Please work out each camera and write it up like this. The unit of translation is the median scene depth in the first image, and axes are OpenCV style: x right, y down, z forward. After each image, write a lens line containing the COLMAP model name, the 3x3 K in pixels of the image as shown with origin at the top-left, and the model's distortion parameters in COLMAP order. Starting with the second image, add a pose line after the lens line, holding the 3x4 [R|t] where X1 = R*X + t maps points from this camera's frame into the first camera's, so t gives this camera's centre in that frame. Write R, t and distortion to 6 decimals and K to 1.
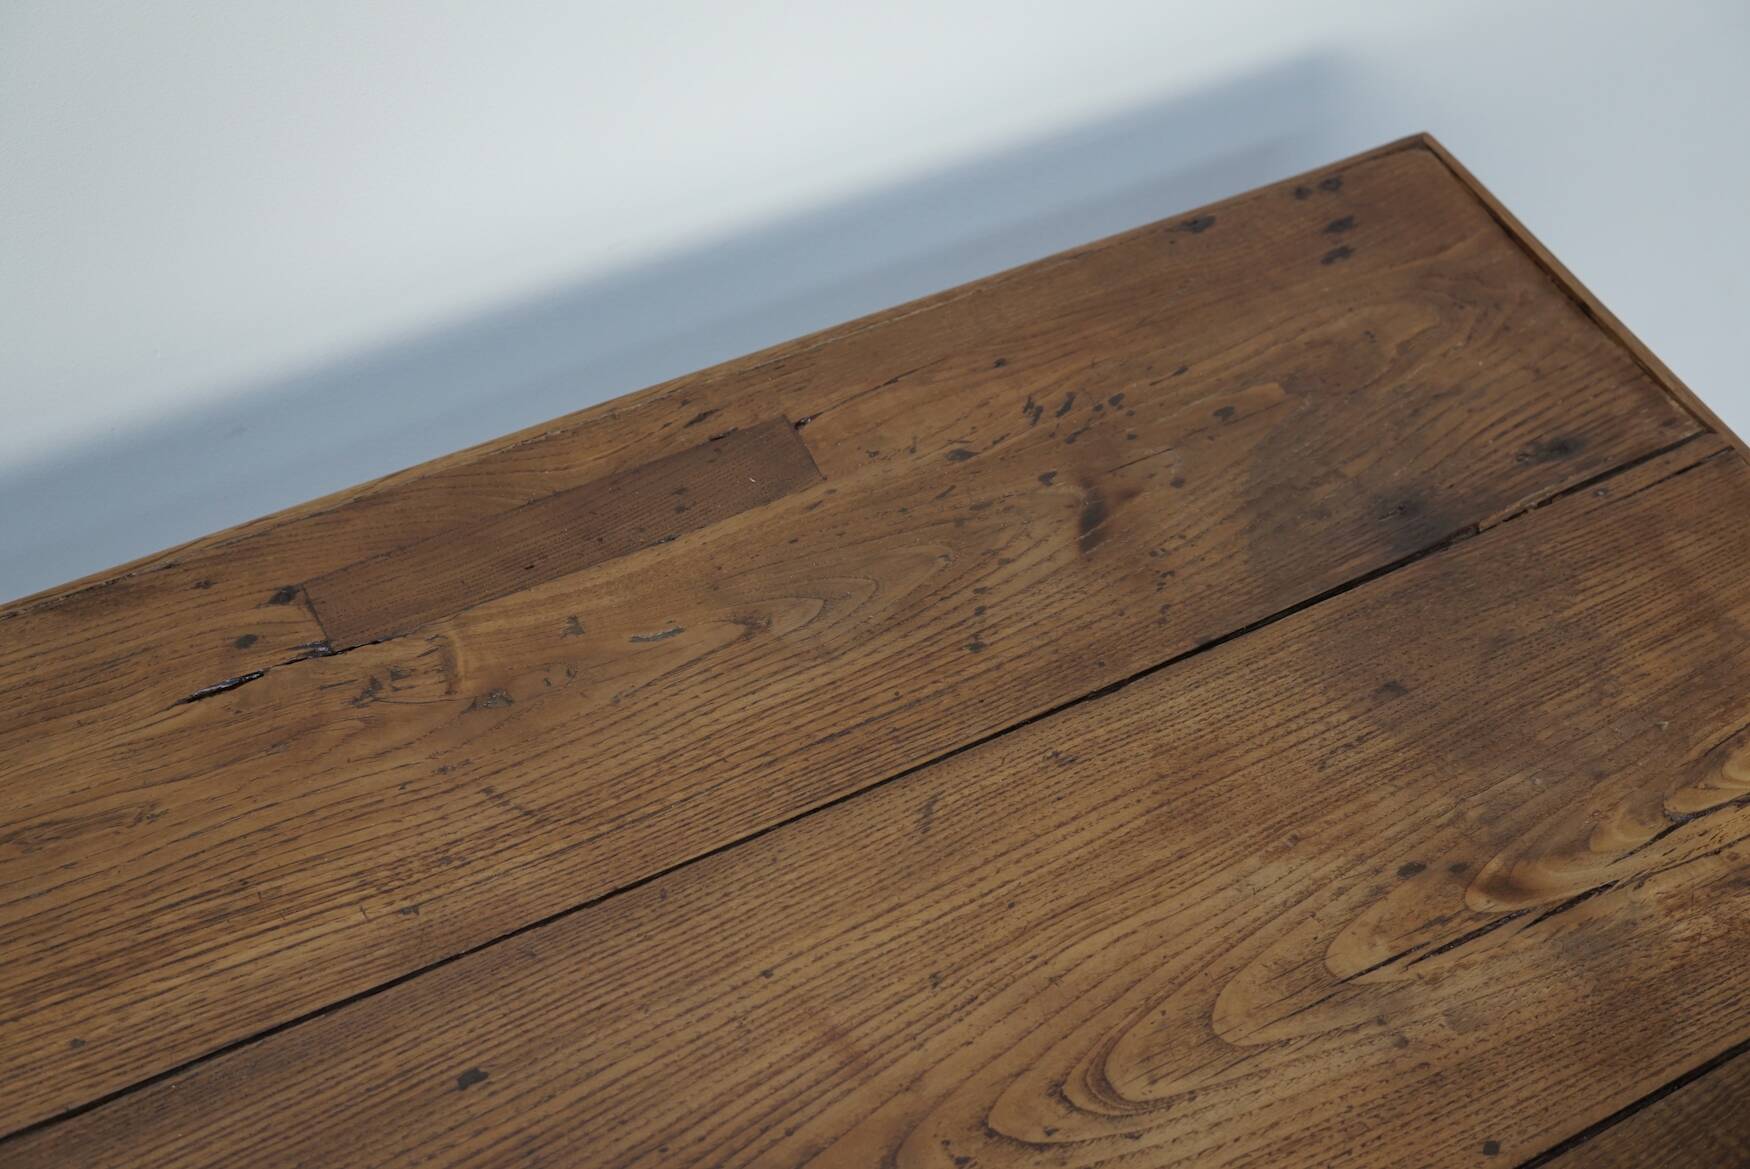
lens RADIAL K [[2273.4, 0, 875.0], [0, 2273.4, 584.5], [0, 0, 1]] dist [-0.160234, 0.353296]
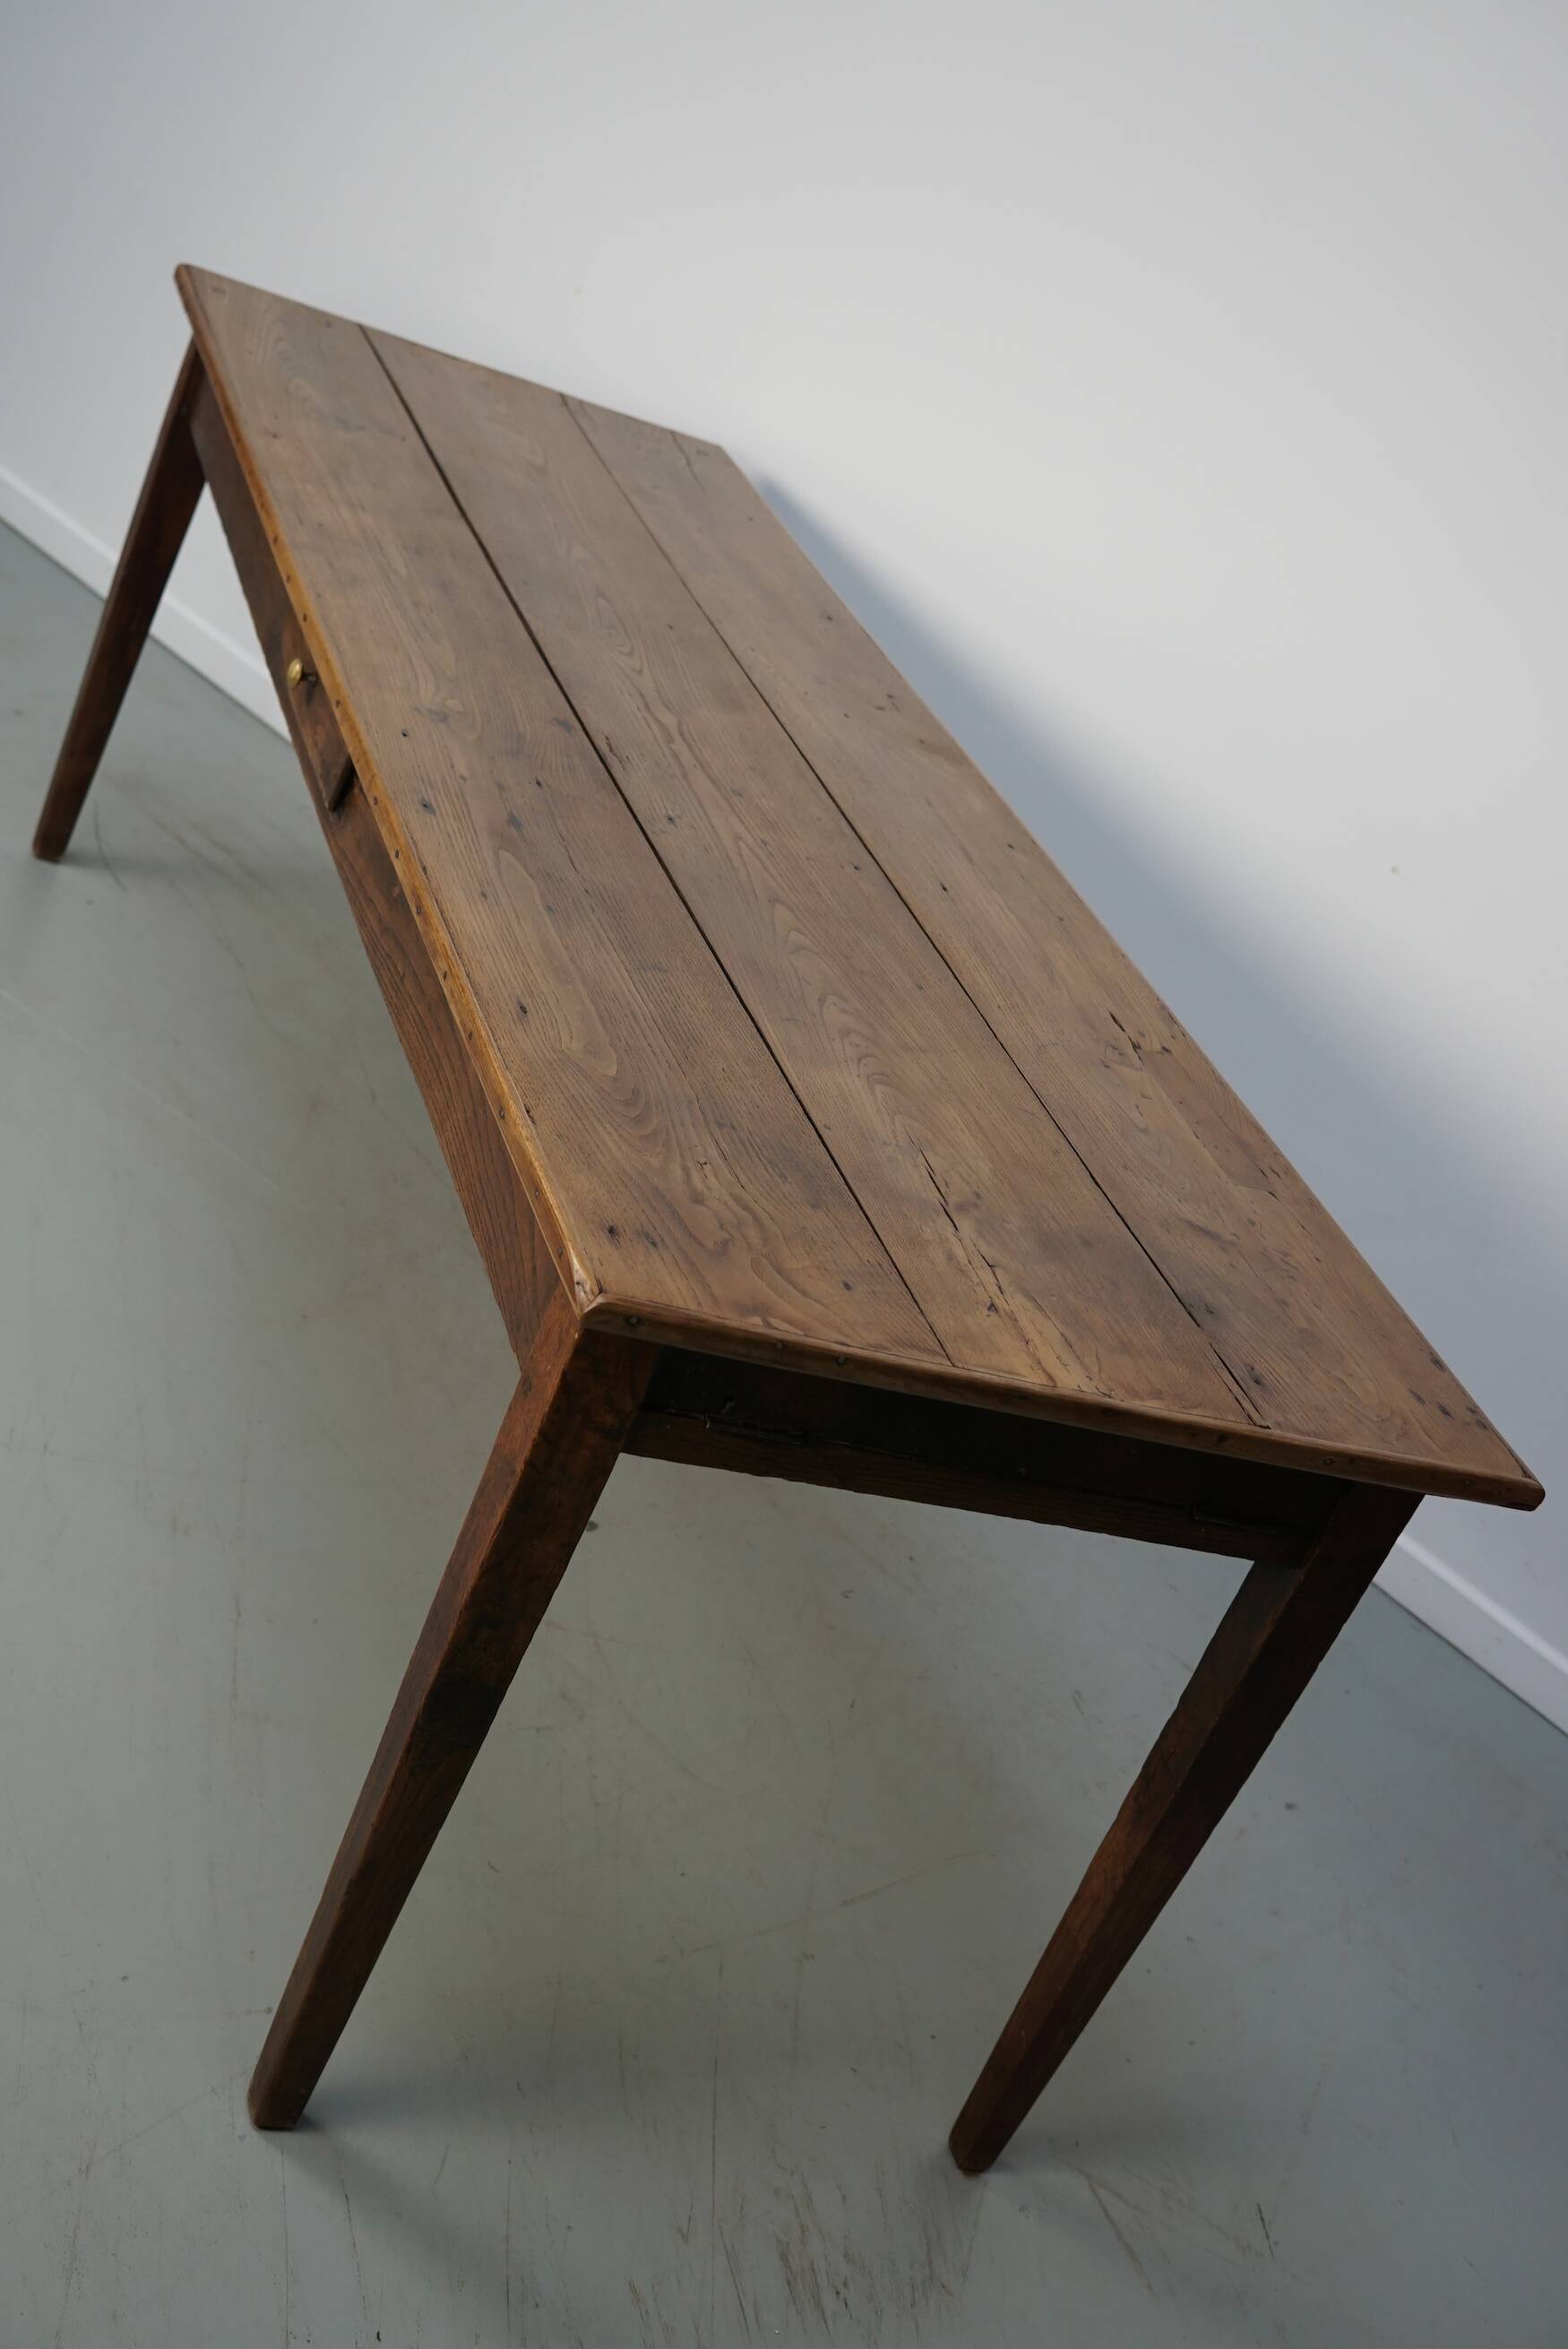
lens RADIAL K [[3051.1, 0, 784.0], [0, 3051.1, 1174.5], [0, 0, 1]] dist [-0.160234, 0.353296]
pose [[-0.153810, 0.346372, -0.925402, 2.513113], [-0.942232, 0.230619, 0.242927, -0.329514], [0.297559, 0.909308, 0.290891, 0.190234]]
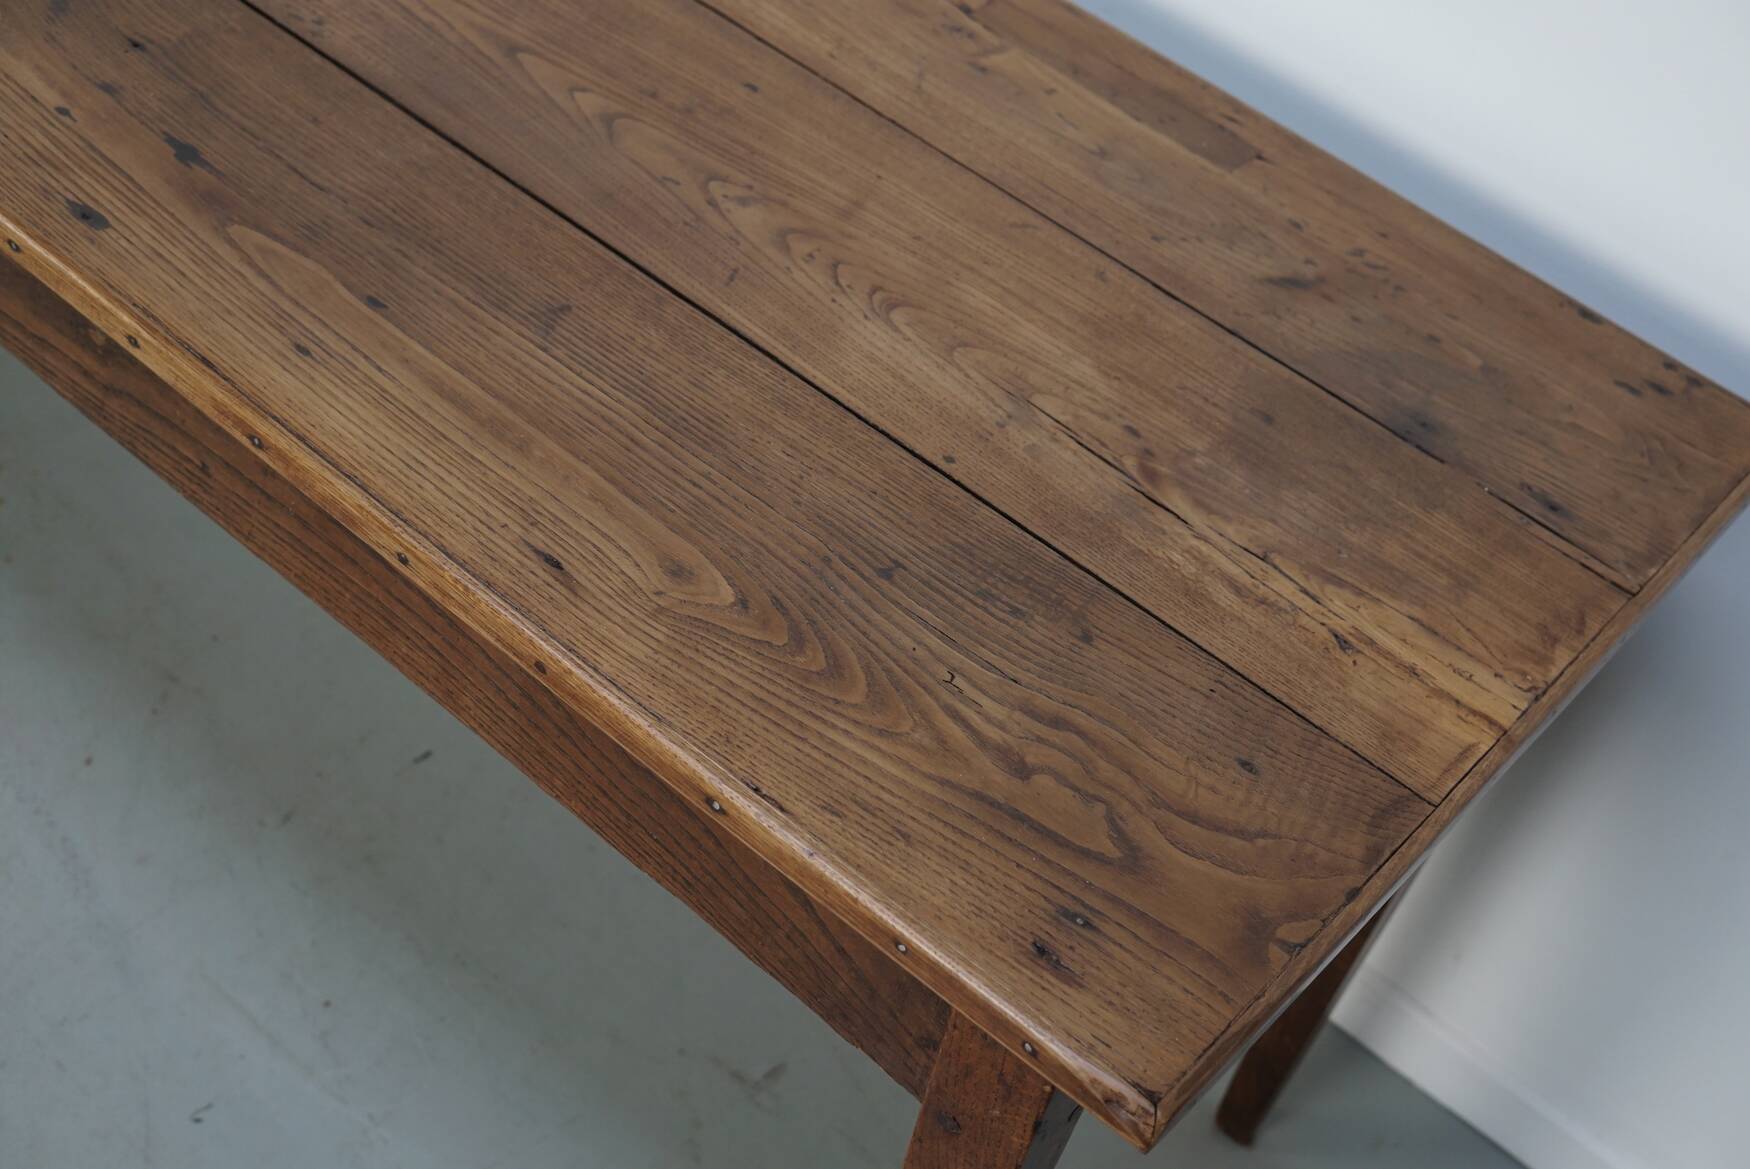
lens RADIAL K [[2273.4, 0, 875.0], [0, 2273.4, 584.5], [0, 0, 1]] dist [-0.160234, 0.353296]
pose [[0.386888, 0.662046, -0.641883, 1.120515], [-0.812971, 0.573406, 0.101409, 0.163370], [0.435196, 0.482599, 0.760068, -0.112115]]
